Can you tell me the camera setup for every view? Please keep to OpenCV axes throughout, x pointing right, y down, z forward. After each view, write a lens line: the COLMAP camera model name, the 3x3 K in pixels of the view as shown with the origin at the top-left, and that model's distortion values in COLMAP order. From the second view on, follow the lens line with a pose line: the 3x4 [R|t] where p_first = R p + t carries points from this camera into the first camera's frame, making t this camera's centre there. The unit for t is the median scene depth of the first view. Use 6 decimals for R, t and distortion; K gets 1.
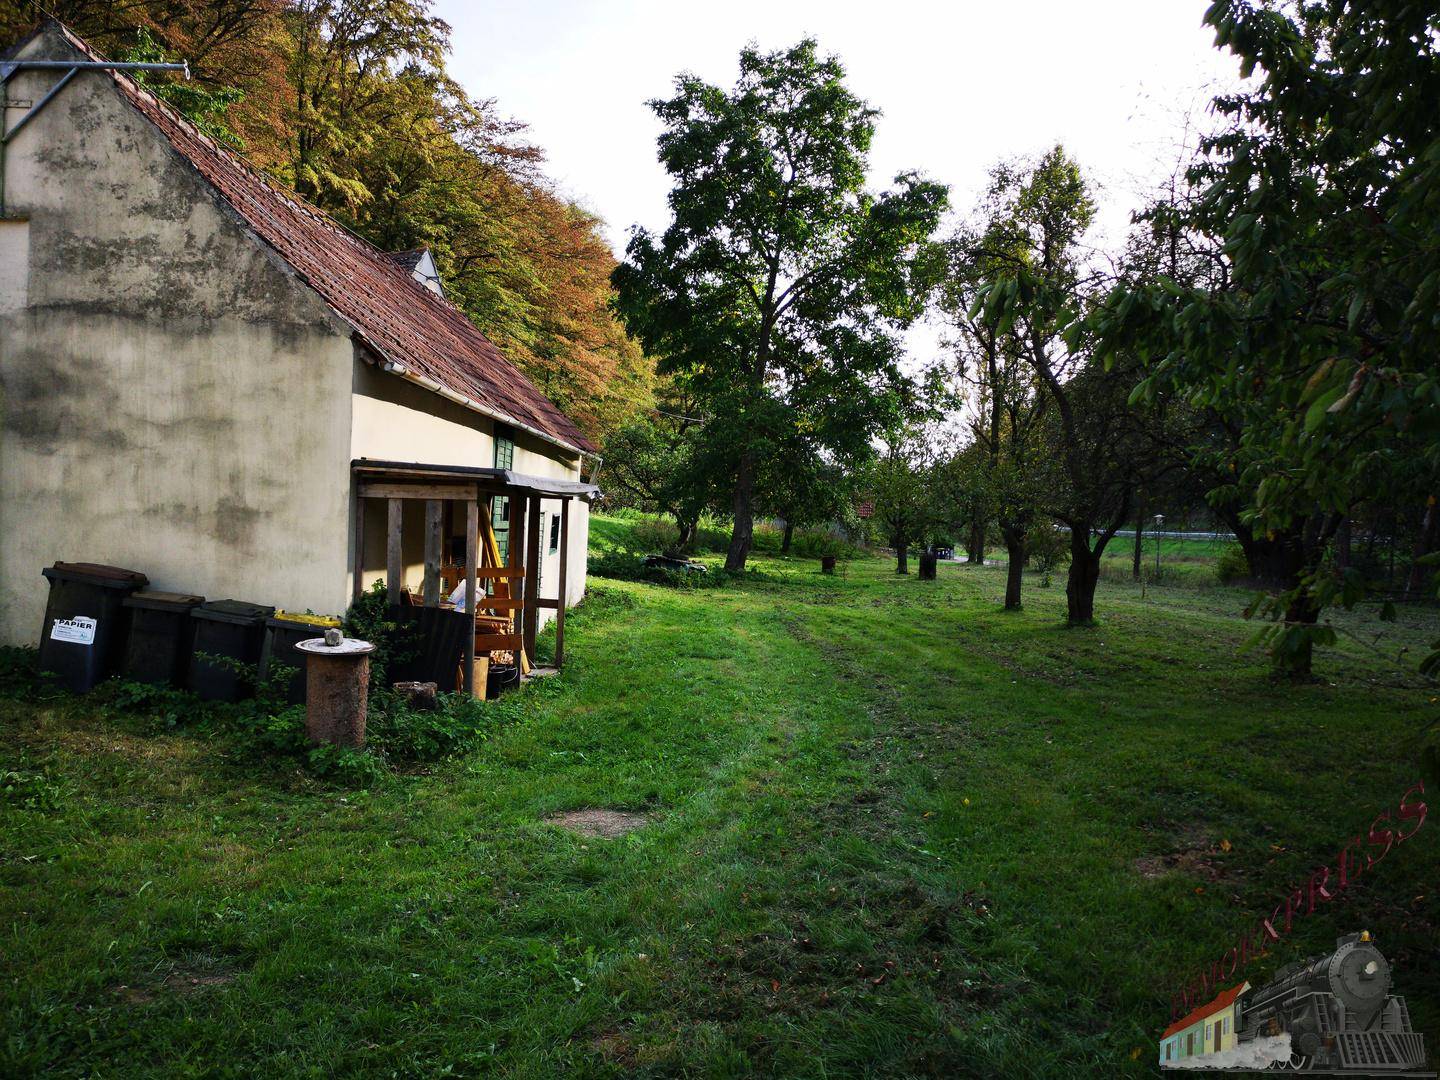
lens RADIAL K [[1101.4, 0, 726.9], [0, 1101.4, 541.0], [0, 0, 1]] dist [0.059334, -0.043182]
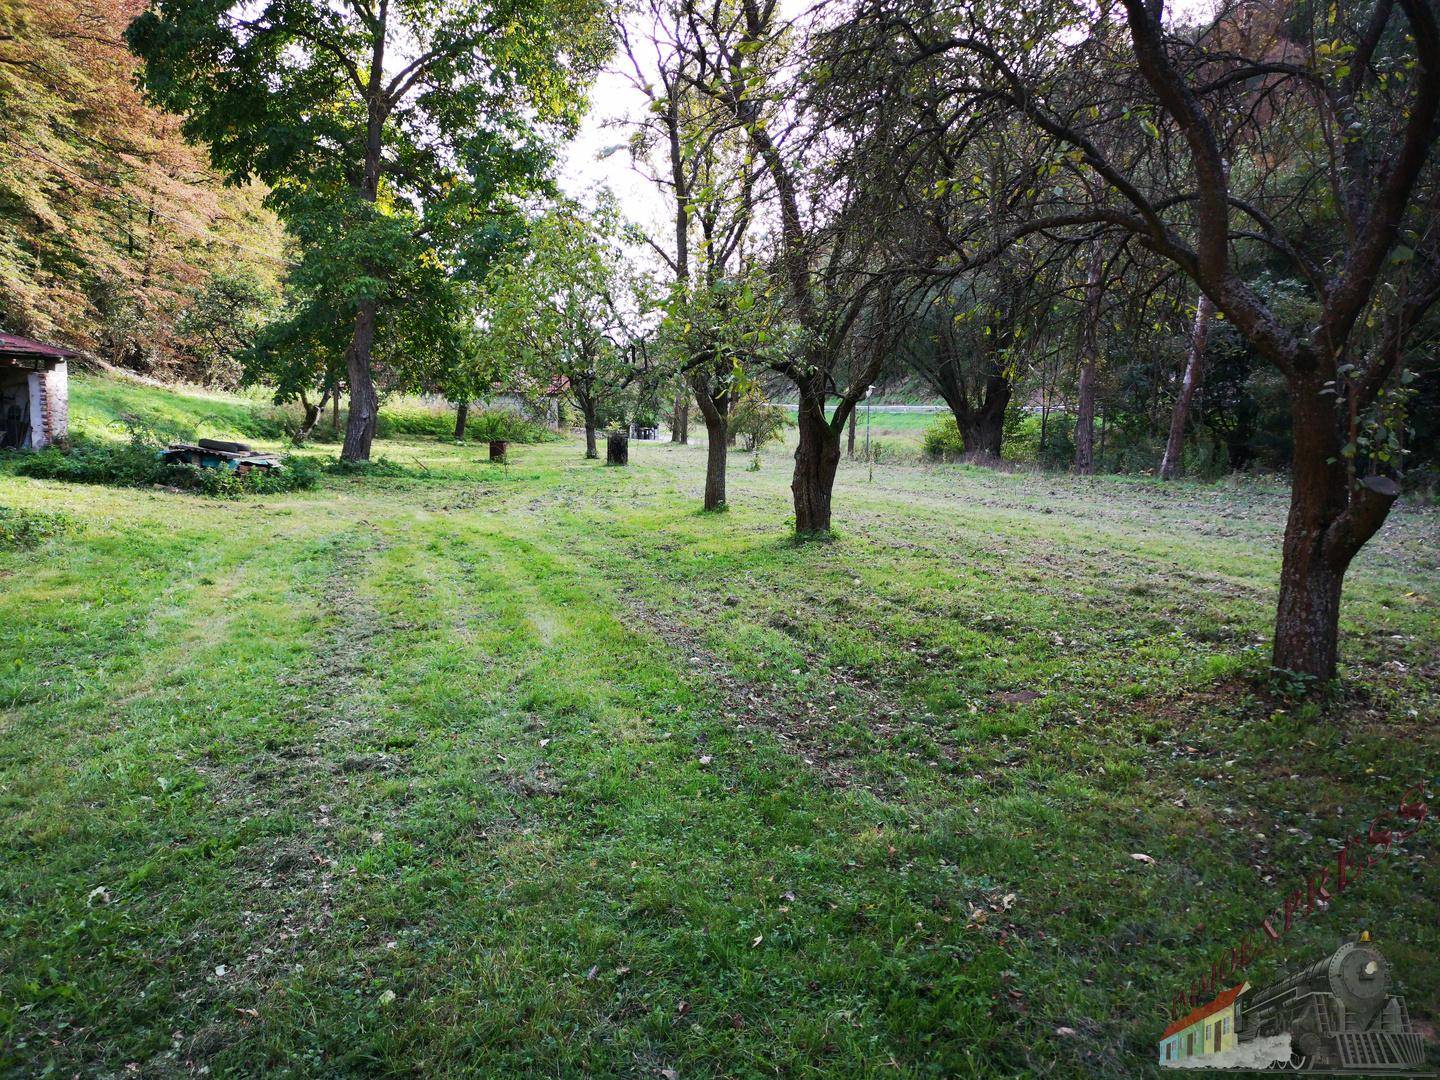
lens RADIAL K [[1101.4, 0, 783.7], [0, 1101.4, 499.8], [0, 0, 1]] dist [0.059334, -0.043182]
pose [[0.951896, -0.042699, 0.303431, 0.172263], [0.021038, 0.997014, 0.074303, 0.007777], [-0.305698, -0.064345, 0.949952, 0.630423]]
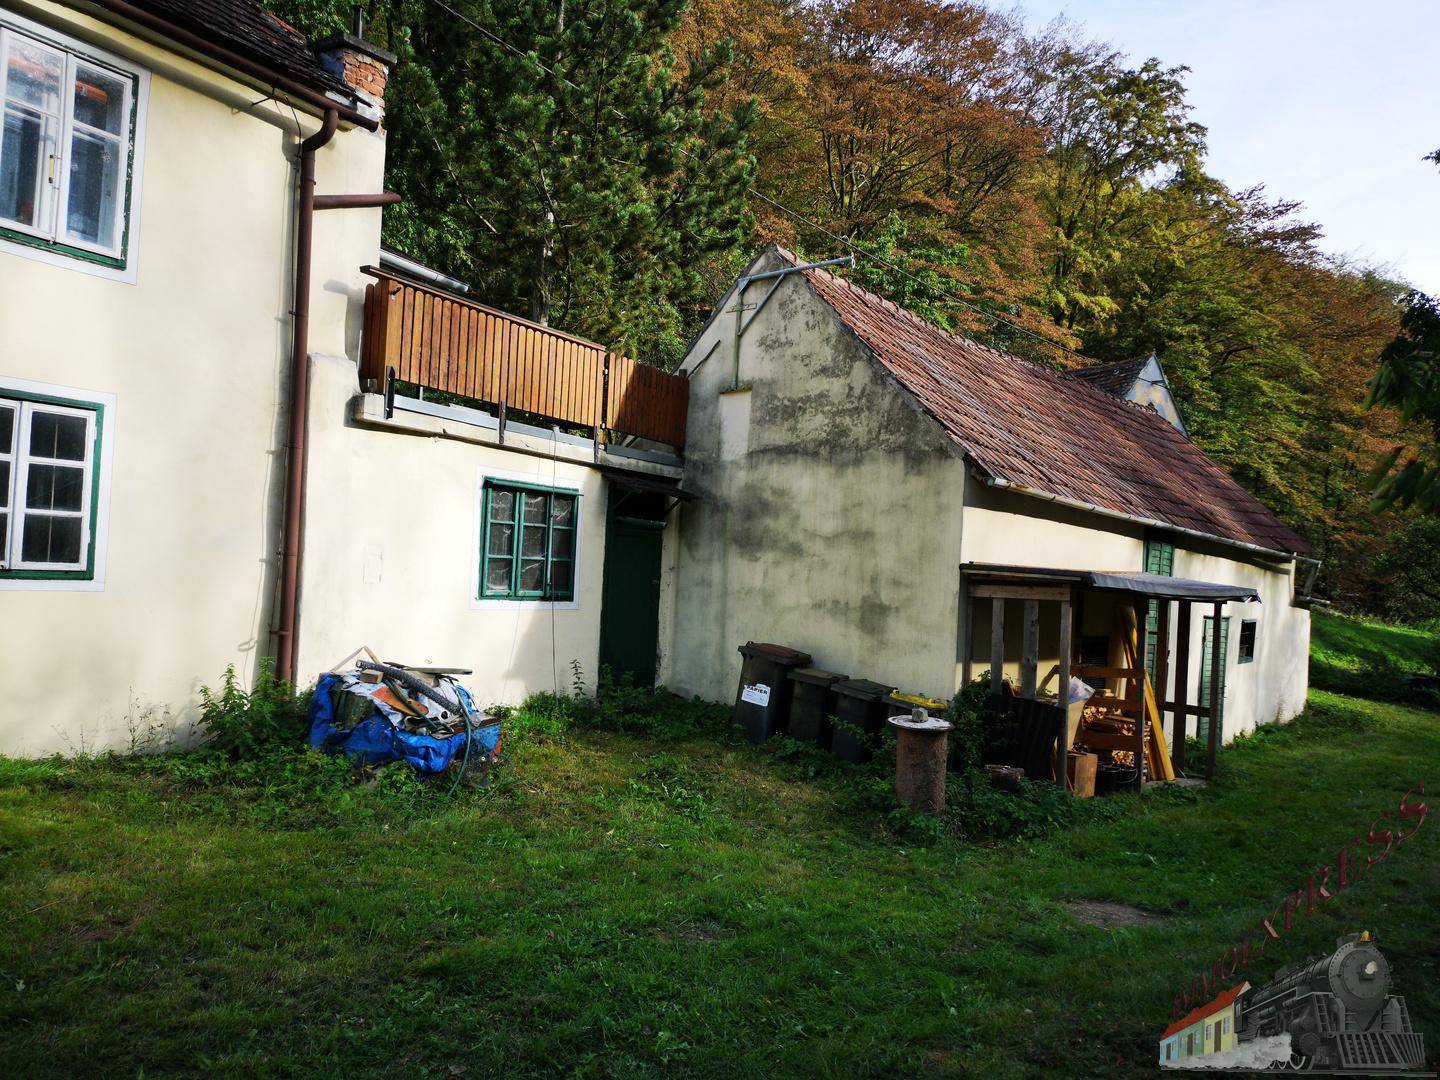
lens RADIAL K [[1101.4, 0, 719.7], [0, 1101.4, 542.7], [0, 0, 1]] dist [0.059334, -0.043182]
pose [[0.778908, -0.015932, -0.626936, 0.124955], [-0.041536, 0.996172, -0.076921, 0.002255], [0.625762, 0.085955, 0.775264, -0.030030]]
